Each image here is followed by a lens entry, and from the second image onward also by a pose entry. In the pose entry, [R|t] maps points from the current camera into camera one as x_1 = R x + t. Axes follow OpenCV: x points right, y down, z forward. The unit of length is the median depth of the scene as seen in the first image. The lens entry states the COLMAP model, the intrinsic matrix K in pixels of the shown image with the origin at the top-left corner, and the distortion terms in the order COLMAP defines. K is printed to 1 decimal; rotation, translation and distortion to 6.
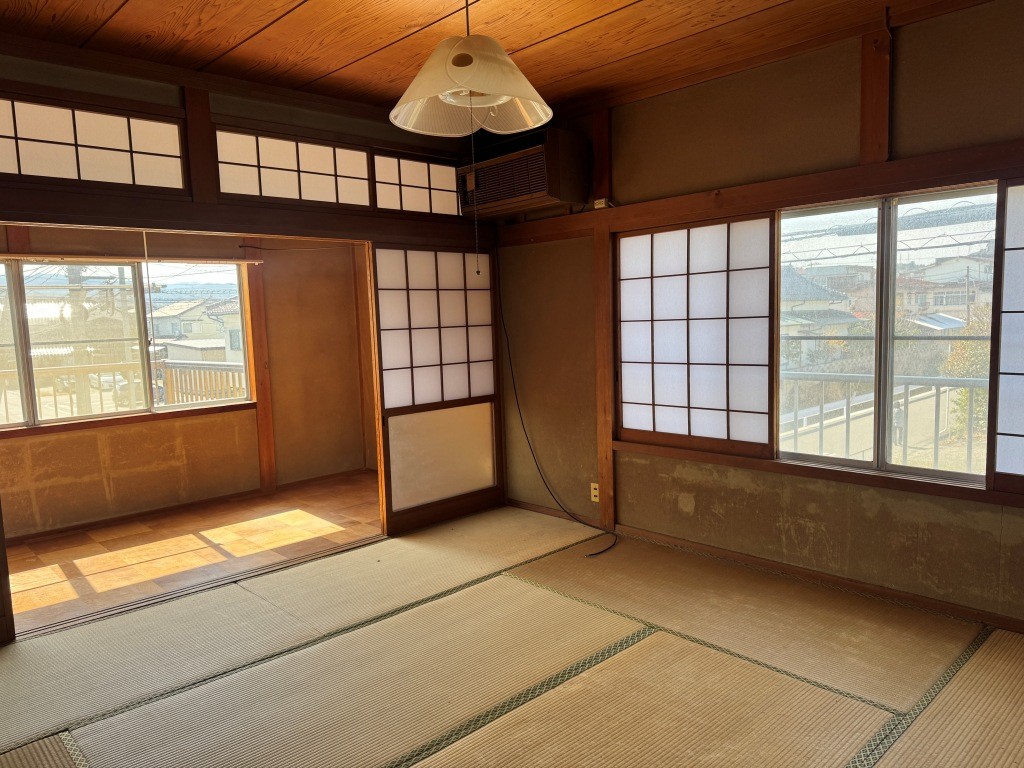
lens RADIAL K [[719.3, 0, 512.0], [0, 719.3, 384.0], [0, 0, 1]] dist [0.167826, -0.246604]
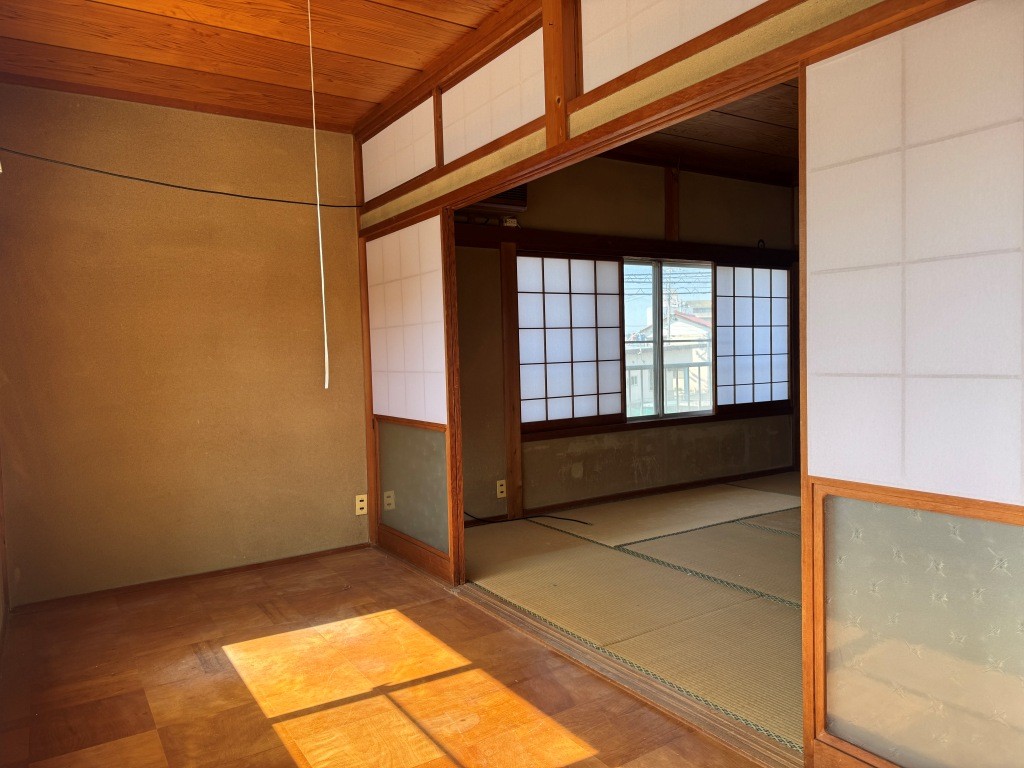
lens RADIAL K [[719.3, 0, 512.0], [0, 719.3, 384.0], [0, 0, 1]] dist [0.167826, -0.246604]
pose [[0.177333, -0.012354, 0.984073, -1.118075], [0.116708, 0.993129, -0.008563, 0.010112], [-0.977206, 0.116368, 0.177557, 0.945120]]
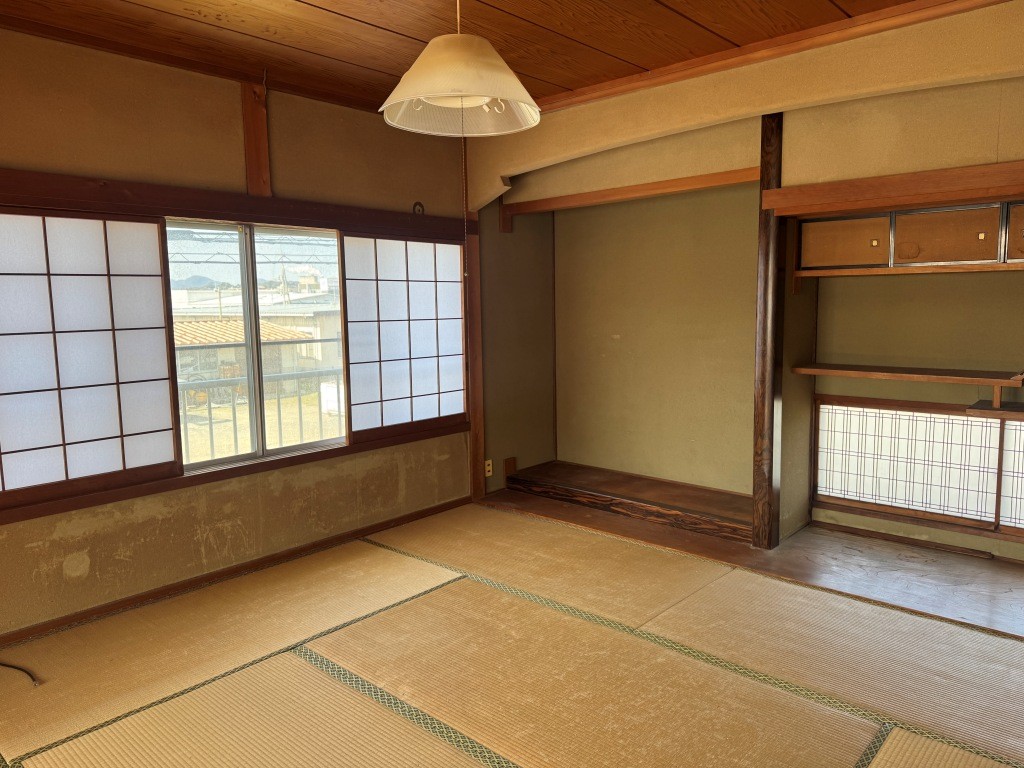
lens RADIAL K [[719.3, 0, 512.0], [0, 719.3, 384.0], [0, 0, 1]] dist [0.167826, -0.246604]
pose [[-0.072223, -0.075208, 0.994549, -0.624569], [0.118804, 0.989405, 0.083446, -0.044603], [-0.990288, 0.124183, -0.062523, 0.608501]]
